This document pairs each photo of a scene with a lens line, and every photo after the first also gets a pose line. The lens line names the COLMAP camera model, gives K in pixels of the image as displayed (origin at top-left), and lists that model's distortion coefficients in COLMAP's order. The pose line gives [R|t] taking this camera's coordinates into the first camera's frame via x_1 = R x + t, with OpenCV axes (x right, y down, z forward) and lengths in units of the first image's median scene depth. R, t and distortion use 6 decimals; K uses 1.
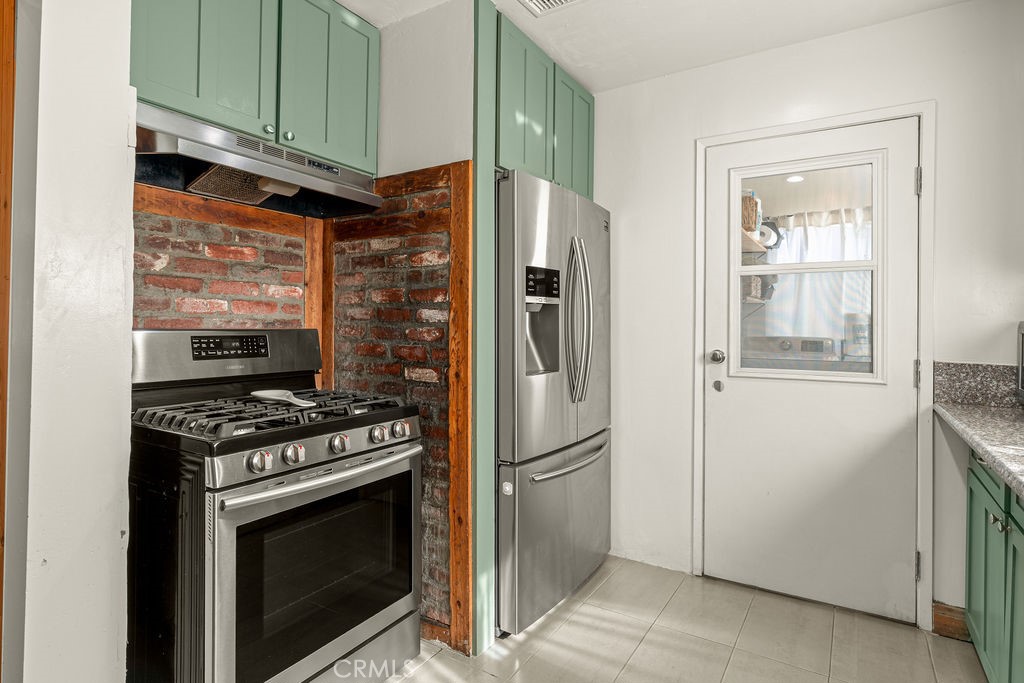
lens RADIAL K [[553.9, 0, 508.8], [0, 553.9, 320.9], [0, 0, 1]] dist [0.002239, 0.000850]
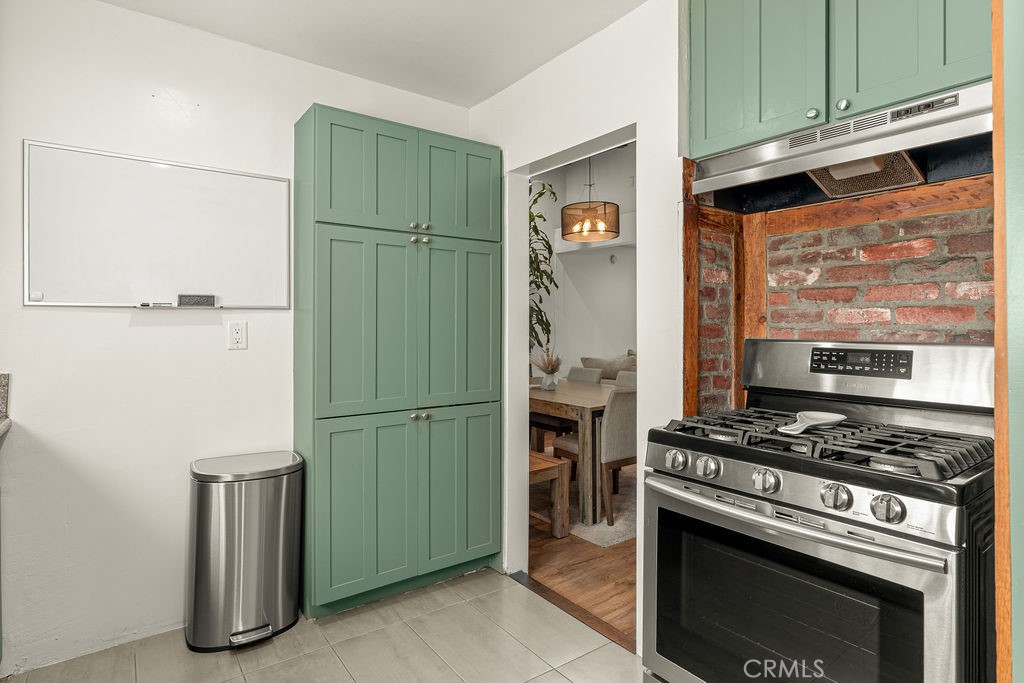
lens RADIAL K [[553.9, 0, 508.8], [0, 553.9, 320.9], [0, 0, 1]] dist [0.002239, 0.000850]
pose [[-0.372848, -0.024089, -0.927580, 0.519701], [-0.001241, 0.999675, -0.025462, 0.004972], [0.927892, -0.008342, -0.372756, 0.818046]]
